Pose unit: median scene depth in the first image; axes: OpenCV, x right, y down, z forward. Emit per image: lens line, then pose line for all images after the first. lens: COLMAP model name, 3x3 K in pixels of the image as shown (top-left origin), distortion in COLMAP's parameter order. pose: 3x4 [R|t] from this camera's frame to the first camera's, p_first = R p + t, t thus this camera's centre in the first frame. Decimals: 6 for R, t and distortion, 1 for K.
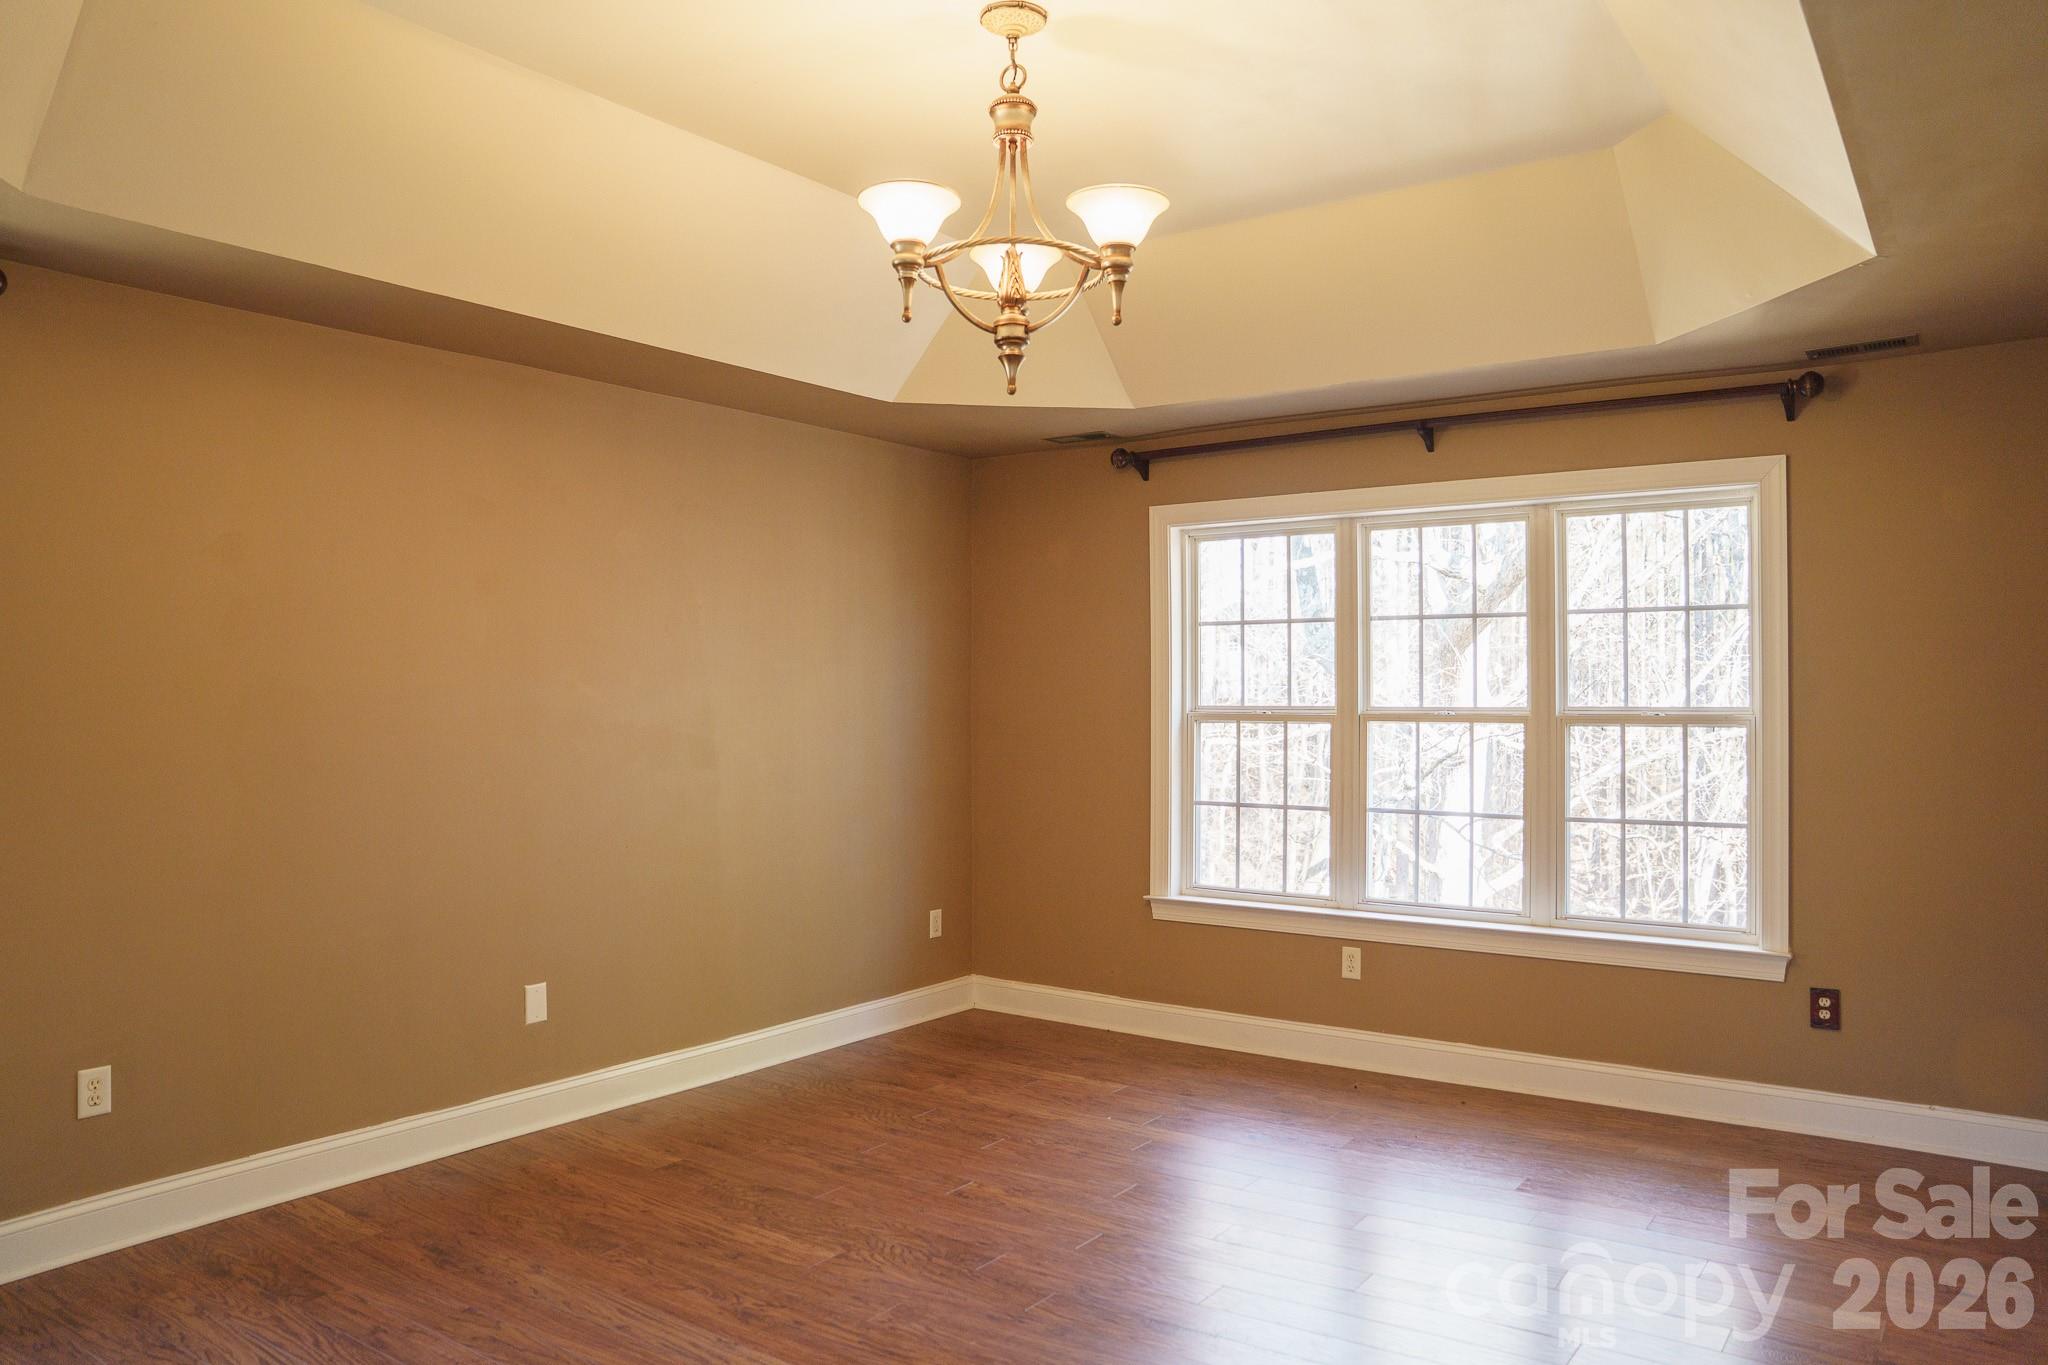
lens RADIAL K [[1468.7, 0, 1024.0], [0, 1468.7, 682.5], [0, 0, 1]] dist [-0.178367, 0.195772]
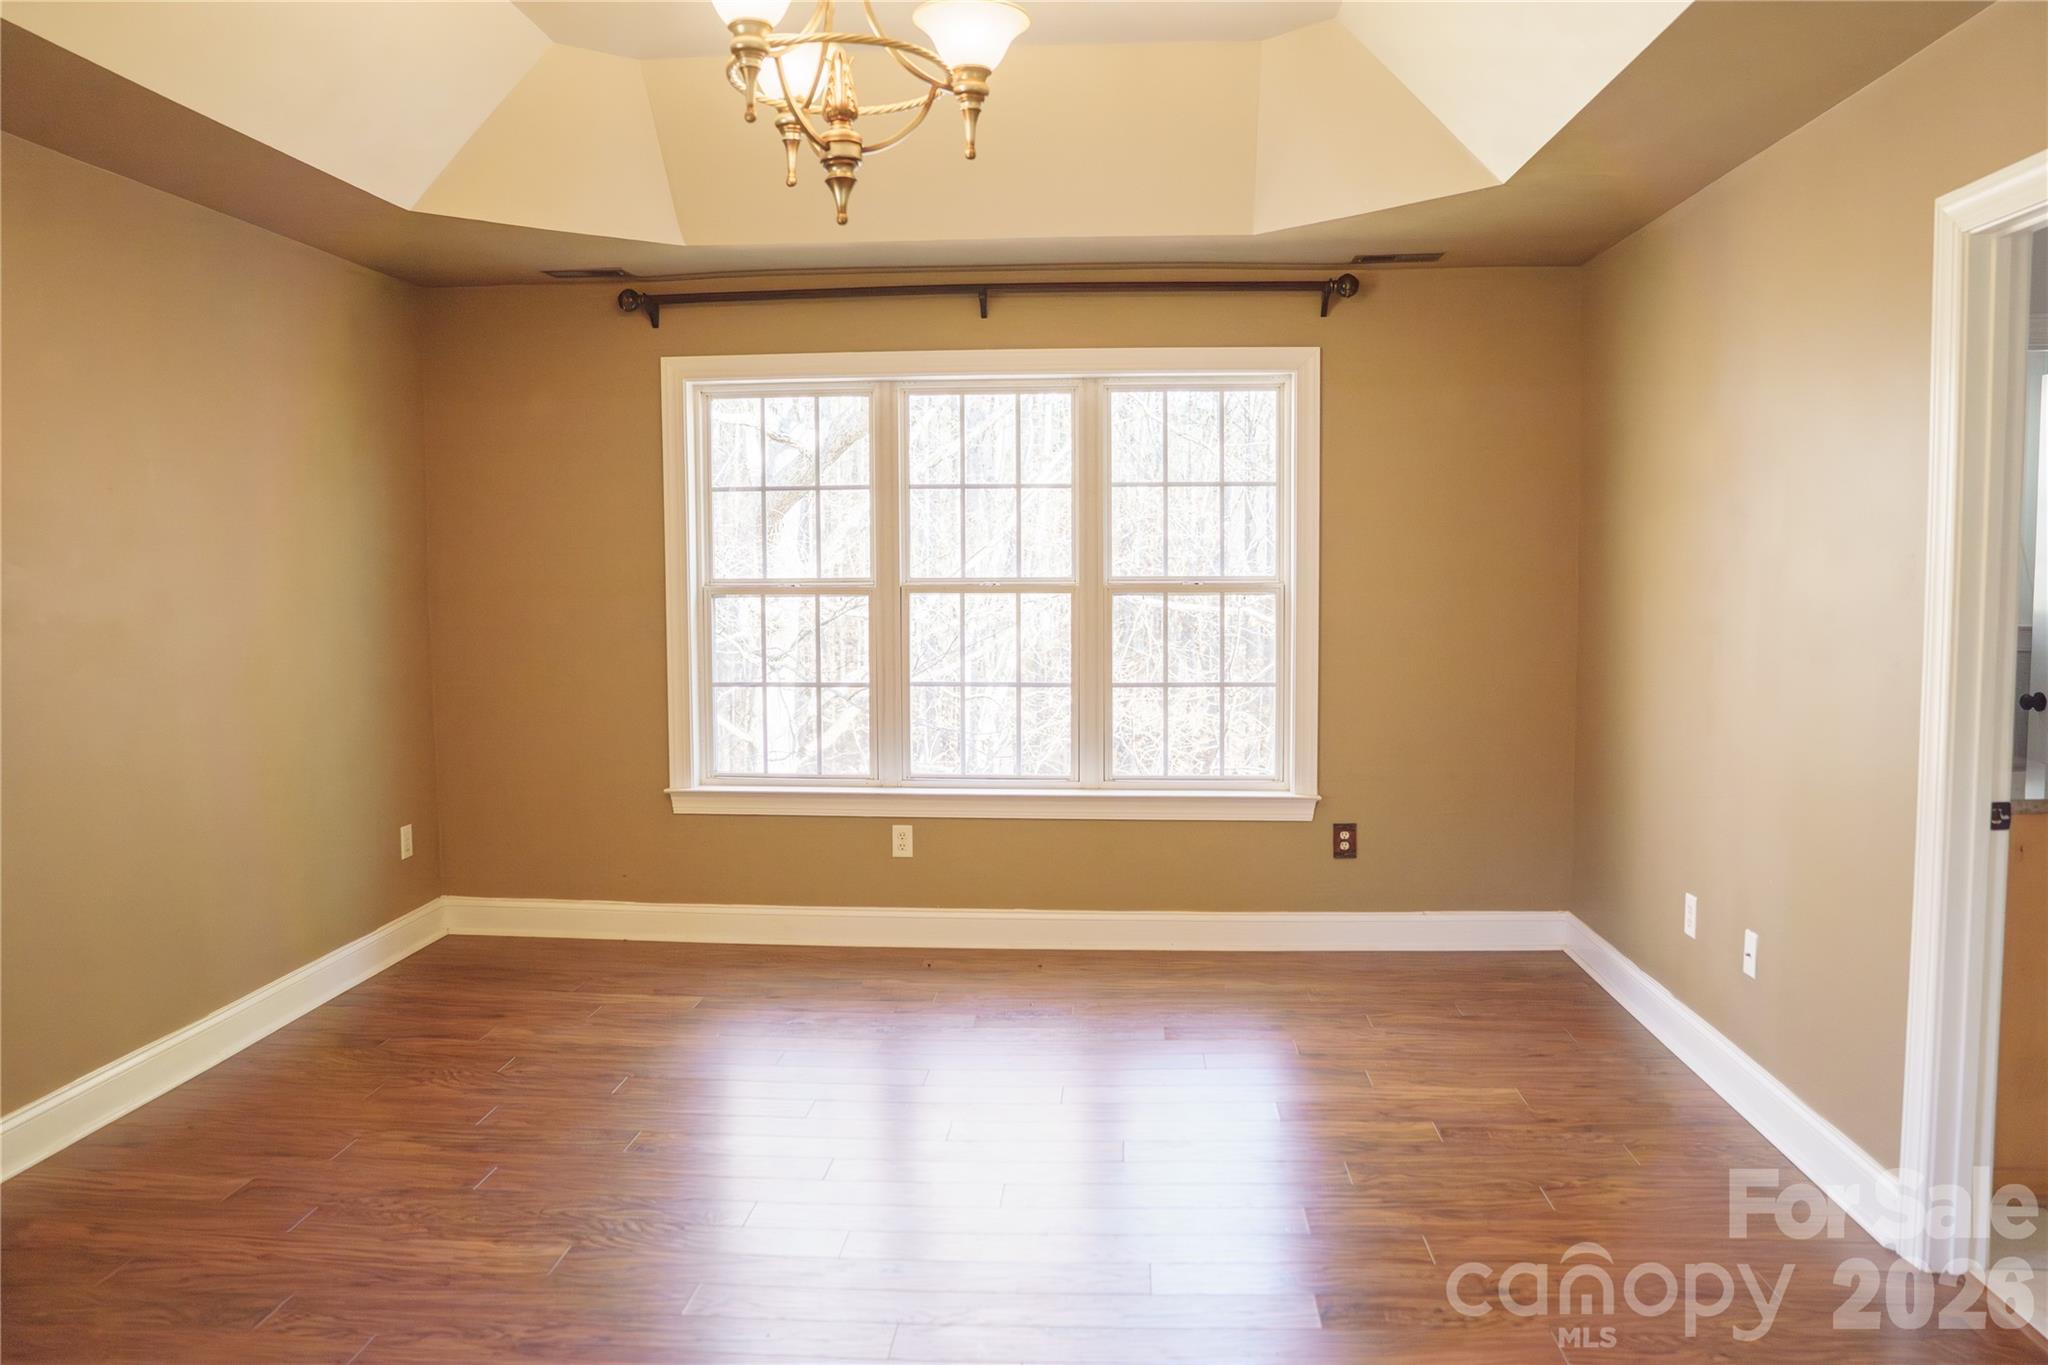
lens RADIAL K [[1499.1, 0, 1024.0], [0, 1499.1, 682.5], [0, 0, 1]] dist [-0.134058, 0.109313]
pose [[0.842294, -0.048810, 0.536804, -0.257359], [-0.000116, 0.995875, 0.090733, -0.005069], [-0.539018, -0.076486, 0.838814, 0.123087]]
